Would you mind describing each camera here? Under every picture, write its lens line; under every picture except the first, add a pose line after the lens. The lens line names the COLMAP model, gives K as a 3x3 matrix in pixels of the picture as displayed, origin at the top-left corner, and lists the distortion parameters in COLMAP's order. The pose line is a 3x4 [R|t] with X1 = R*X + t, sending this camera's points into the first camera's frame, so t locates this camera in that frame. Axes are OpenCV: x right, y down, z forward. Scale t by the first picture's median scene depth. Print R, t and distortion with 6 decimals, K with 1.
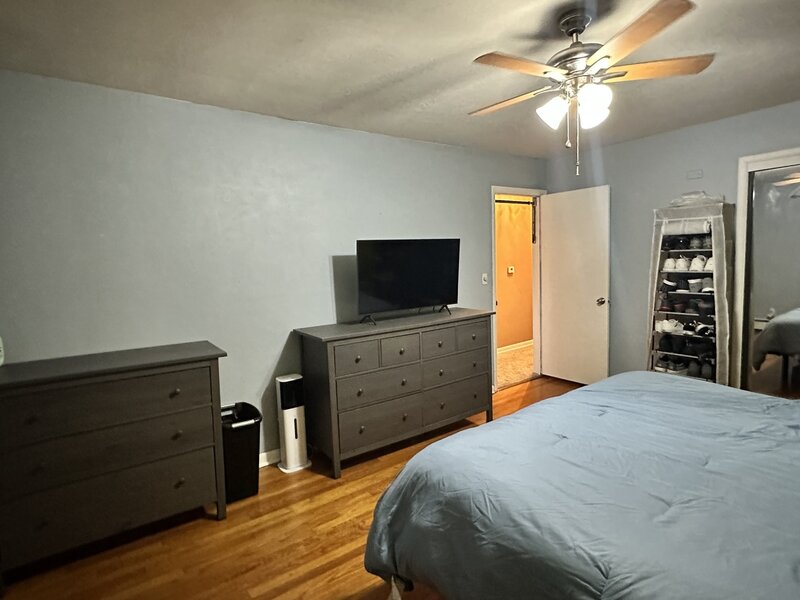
lens RADIAL K [[424.7, 0, 400.0], [0, 424.7, 300.7], [0, 0, 1]] dist [-0.004521, -0.000853]
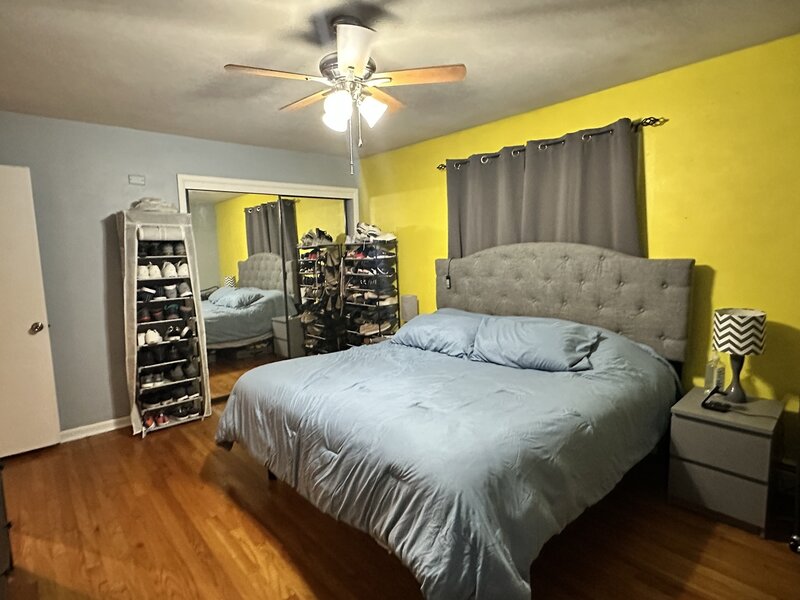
lens RADIAL K [[424.7, 0, 400.4], [0, 424.7, 297.1], [0, 0, 1]] dist [-0.004521, -0.000853]
pose [[-0.102184, -0.066791, 0.992521, -0.369716], [0.131446, 0.988088, 0.080026, -0.032171], [-0.986043, 0.138640, -0.092187, 0.559567]]
